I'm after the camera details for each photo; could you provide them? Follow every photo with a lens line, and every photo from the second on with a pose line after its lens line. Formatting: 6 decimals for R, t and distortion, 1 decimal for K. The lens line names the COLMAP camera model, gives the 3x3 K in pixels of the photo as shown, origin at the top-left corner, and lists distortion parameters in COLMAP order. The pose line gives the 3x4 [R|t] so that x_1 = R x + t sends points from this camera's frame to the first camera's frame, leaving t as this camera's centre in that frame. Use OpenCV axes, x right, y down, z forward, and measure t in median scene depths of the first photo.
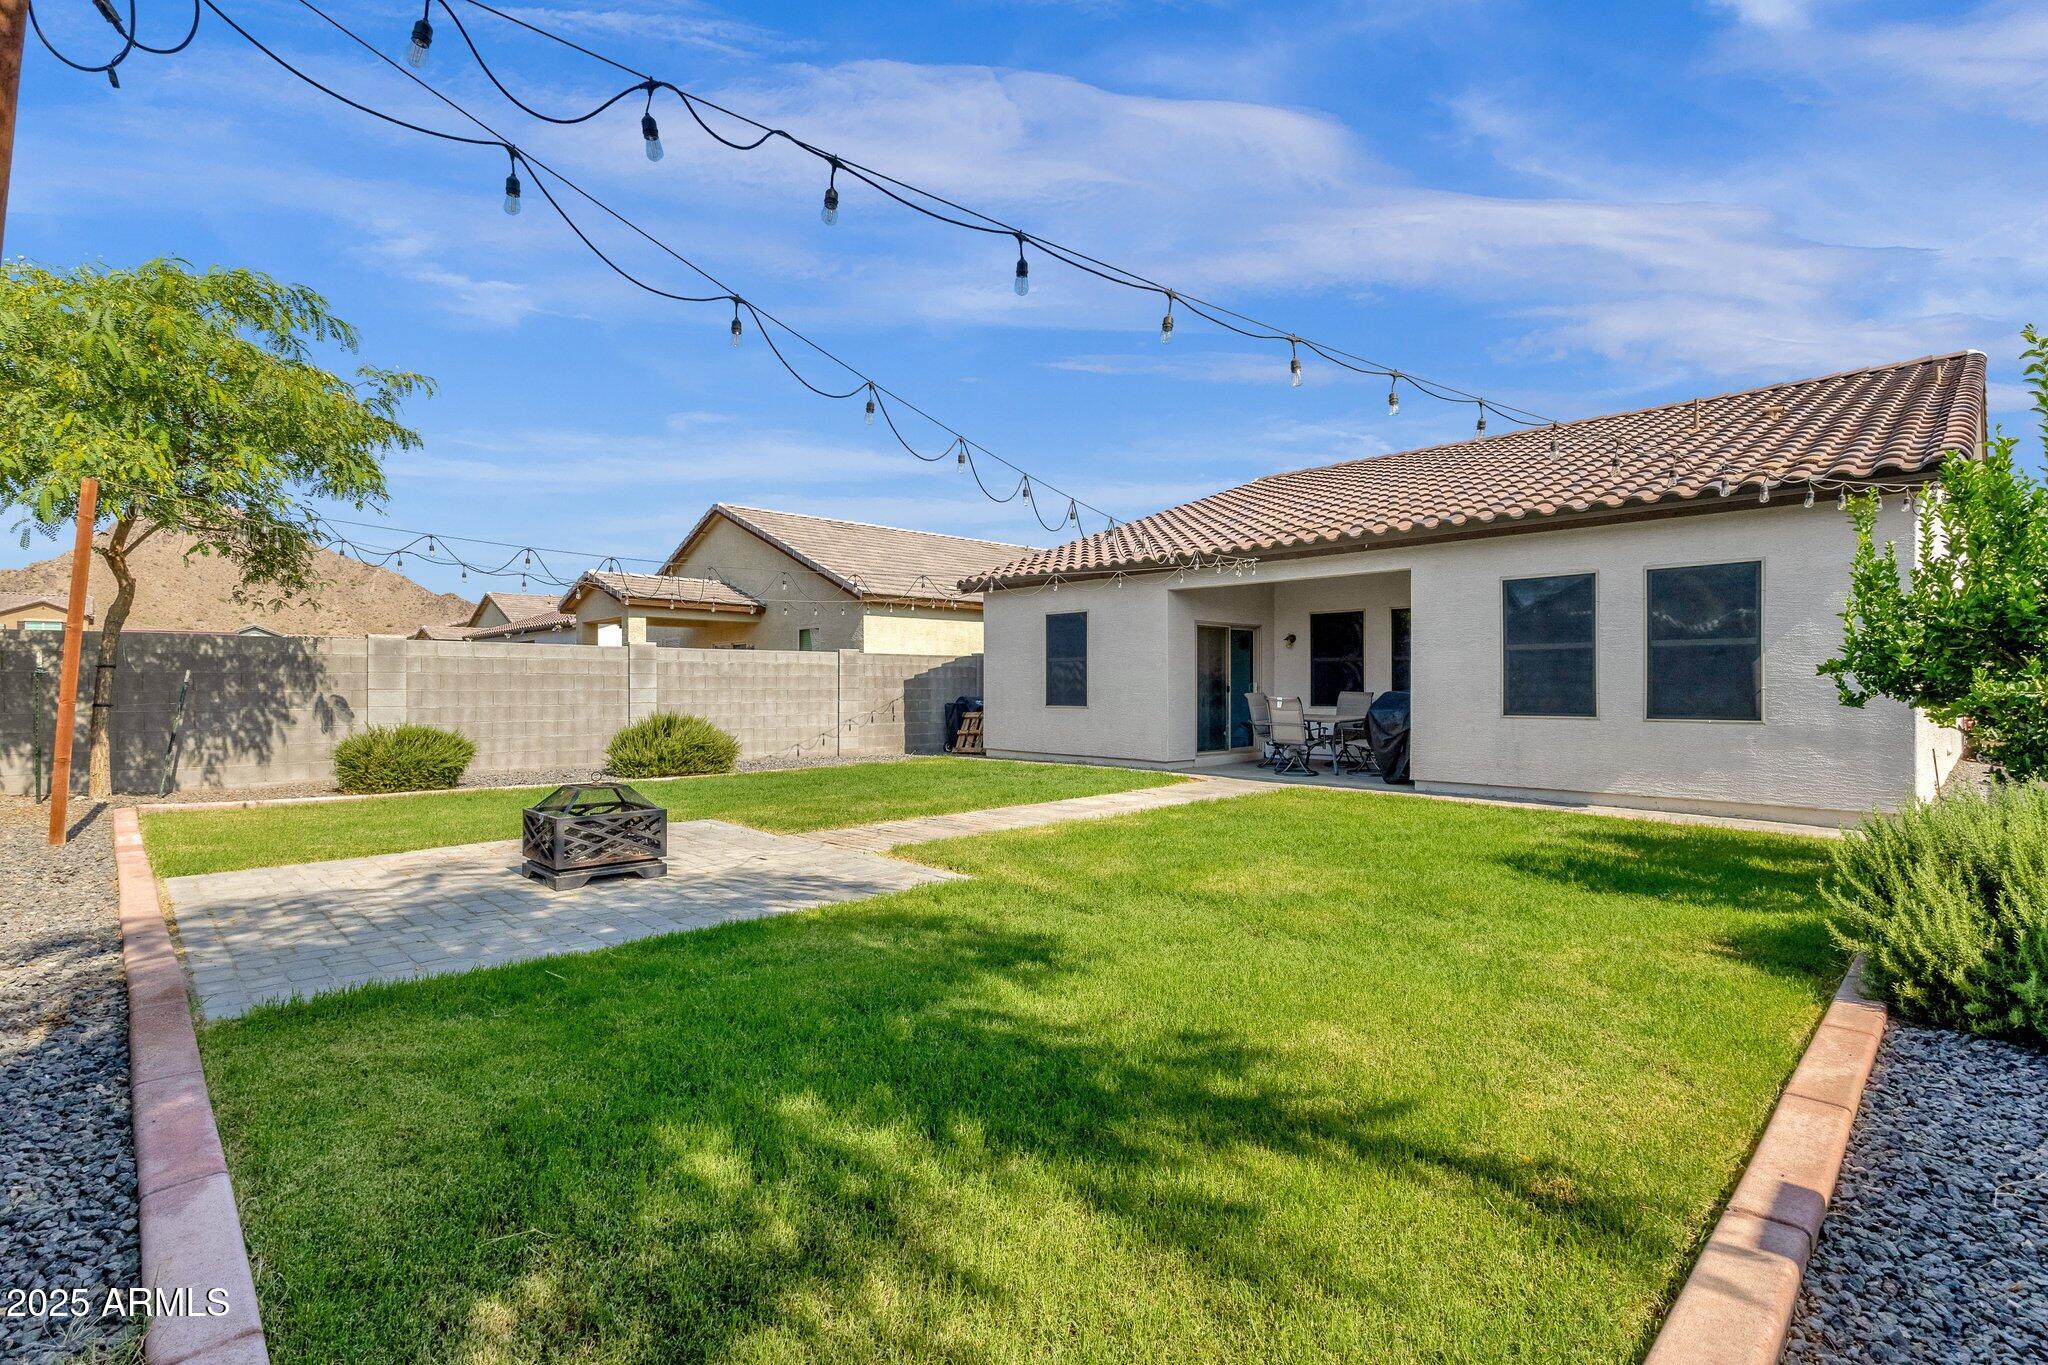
lens RADIAL K [[942.6, 0, 1024.0], [0, 942.6, 682.5], [0, 0, 1]] dist [-0.000290, 0.000030]
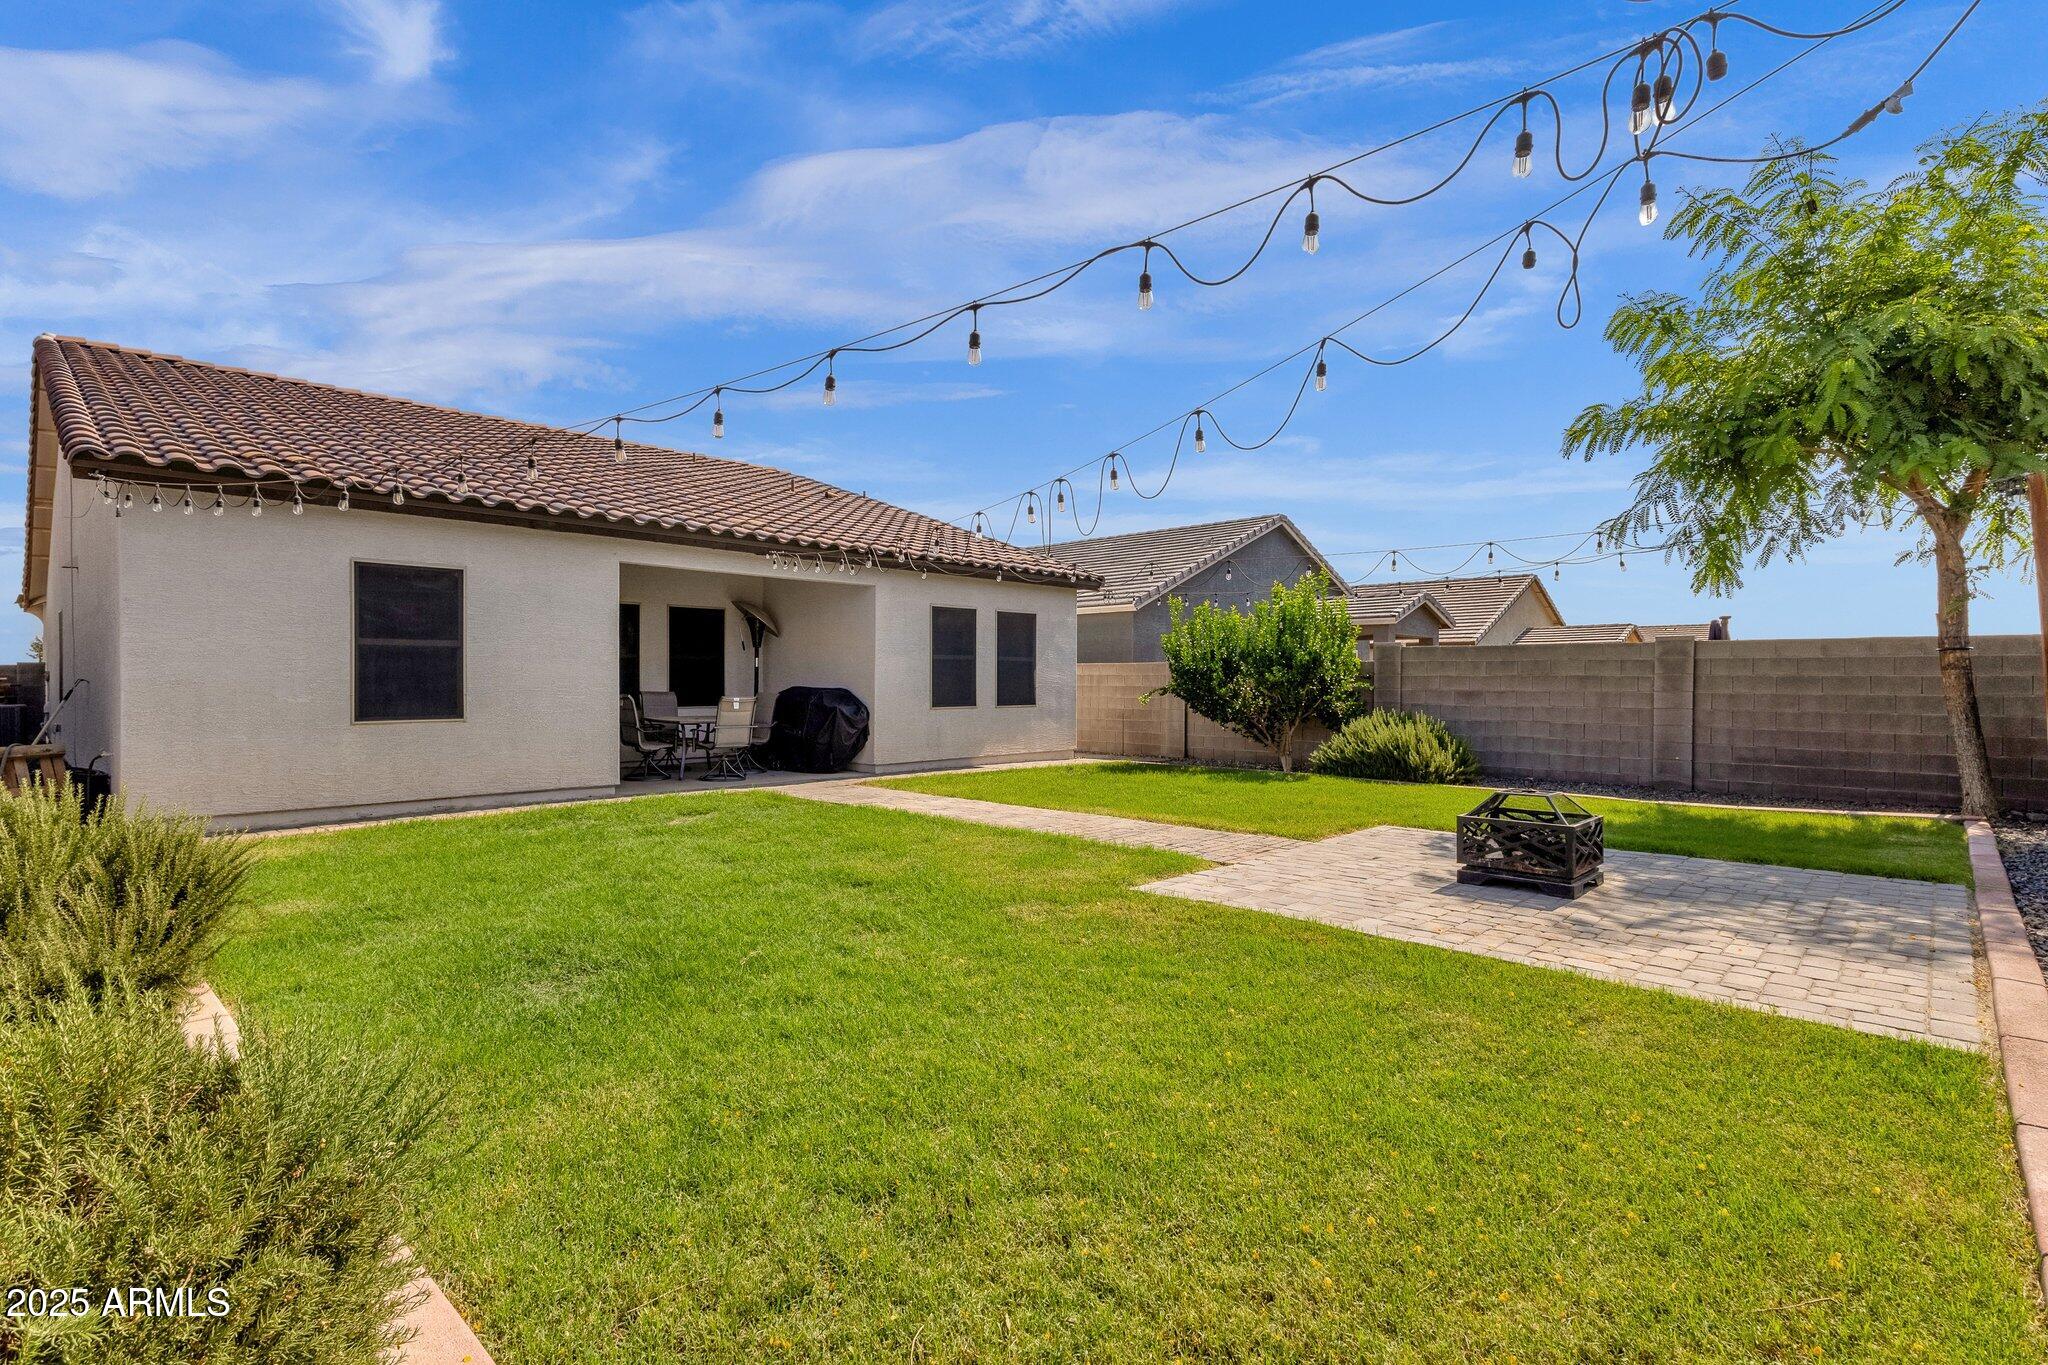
lens RADIAL K [[998.1, 0, 1055.0], [0, 998.1, 684.0], [0, 0, 1]] dist [0.001335, 0.000207]
pose [[-0.074573, -0.001428, 0.997215, -0.718993], [-0.001590, 0.999998, 0.001313, -0.000669], [-0.997214, -0.001487, -0.074576, 0.739477]]
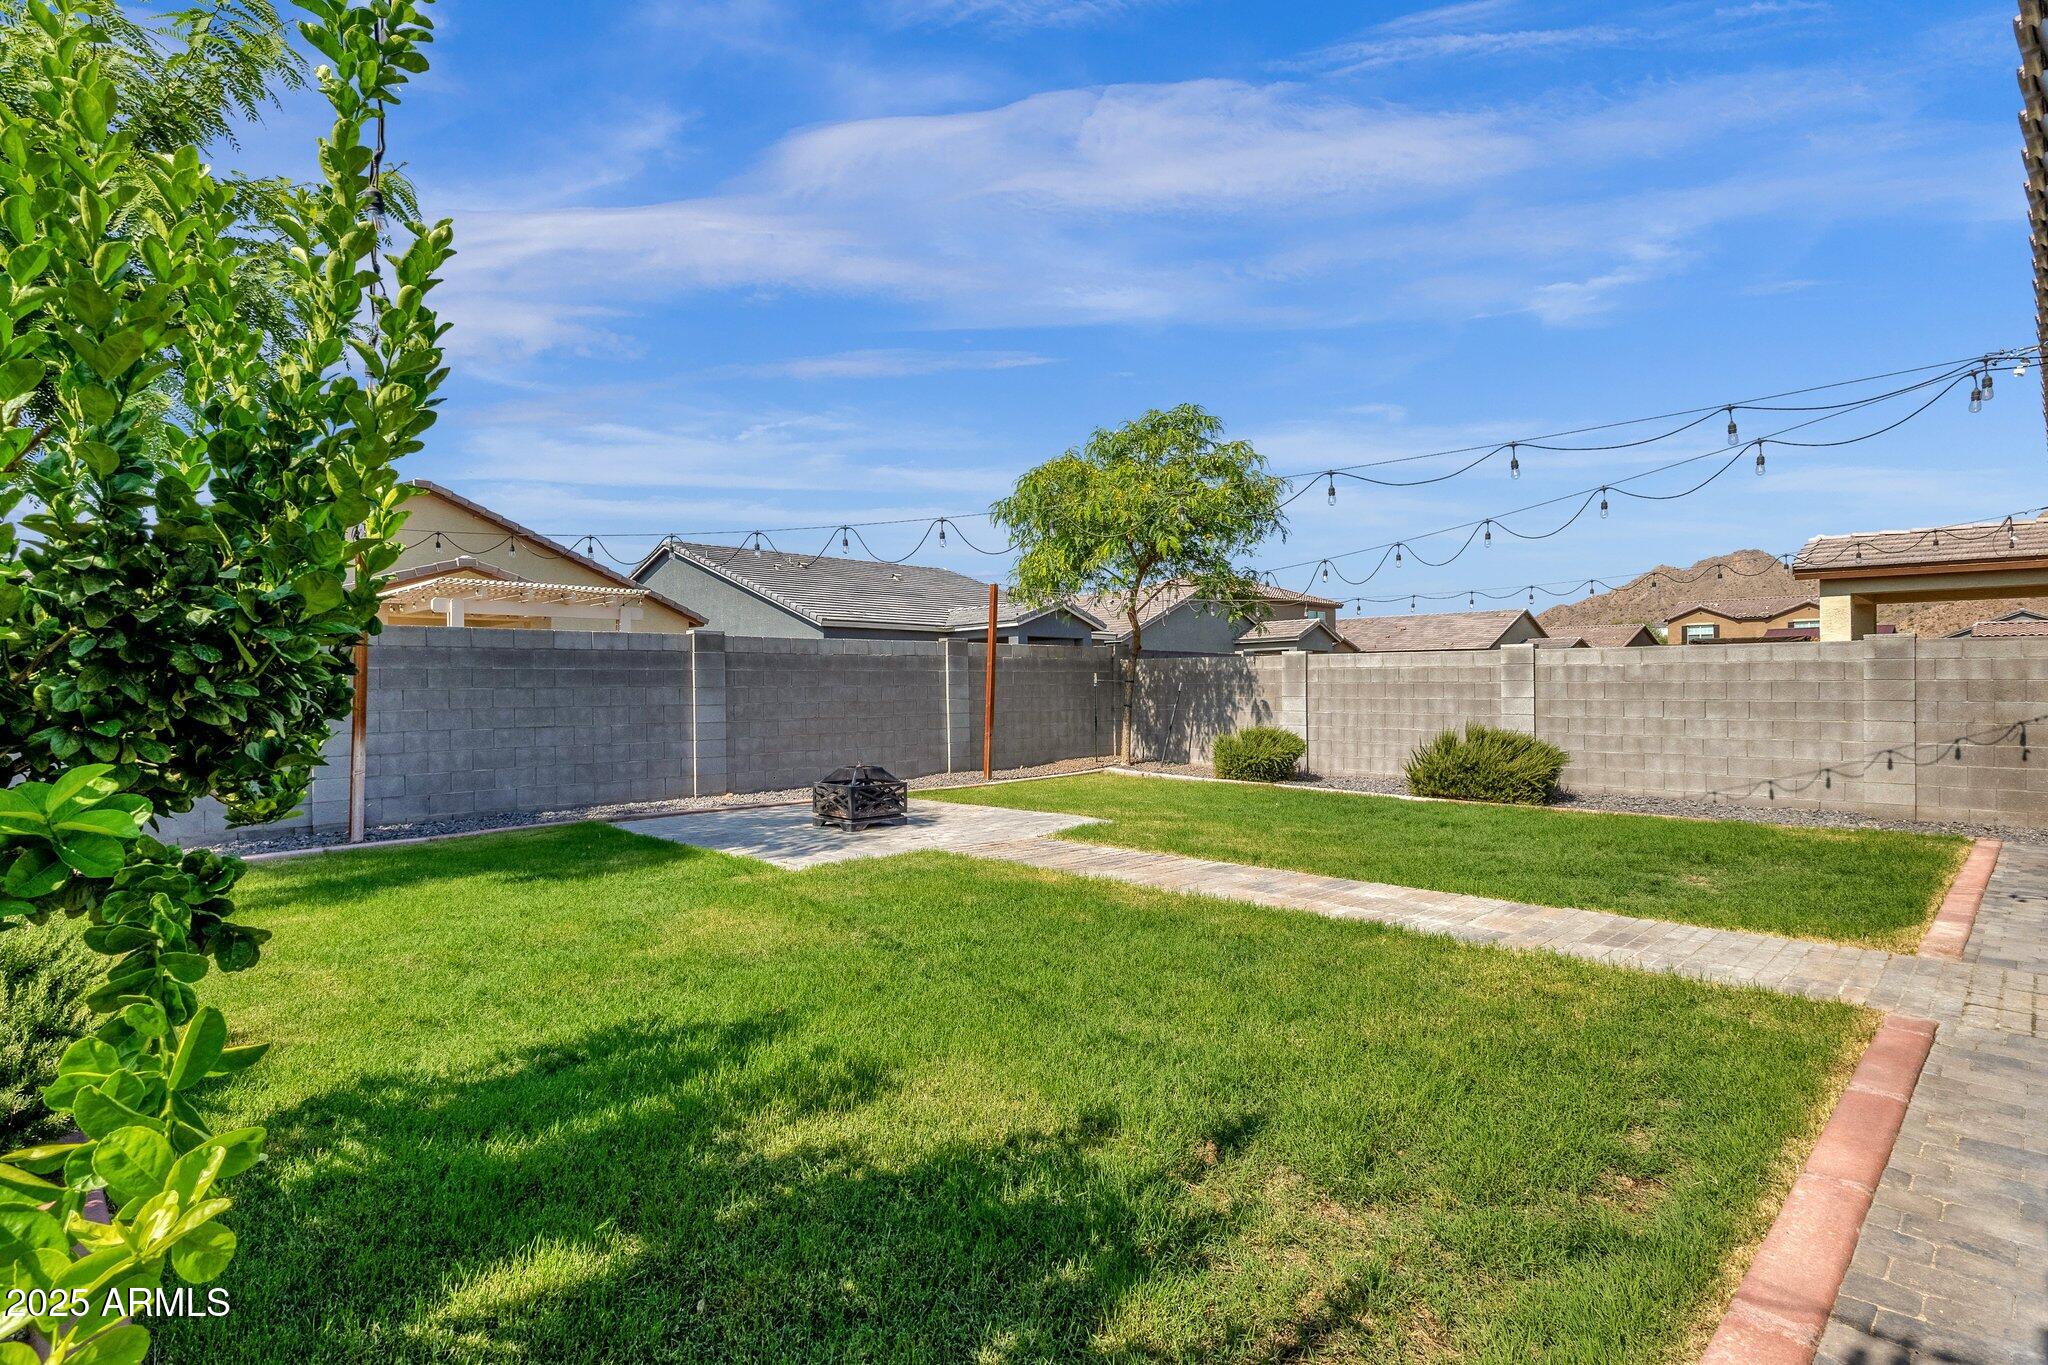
lens RADIAL K [[1068.0, 0, 1018.0], [0, 1068.0, 651.8], [0, 0, 1]] dist [-0.002188, -0.000098]
pose [[0.024751, -0.029391, -0.999262, 0.622749], [0.005836, 0.999555, -0.029255, -0.010990], [0.999677, -0.005107, 0.024911, 0.566185]]
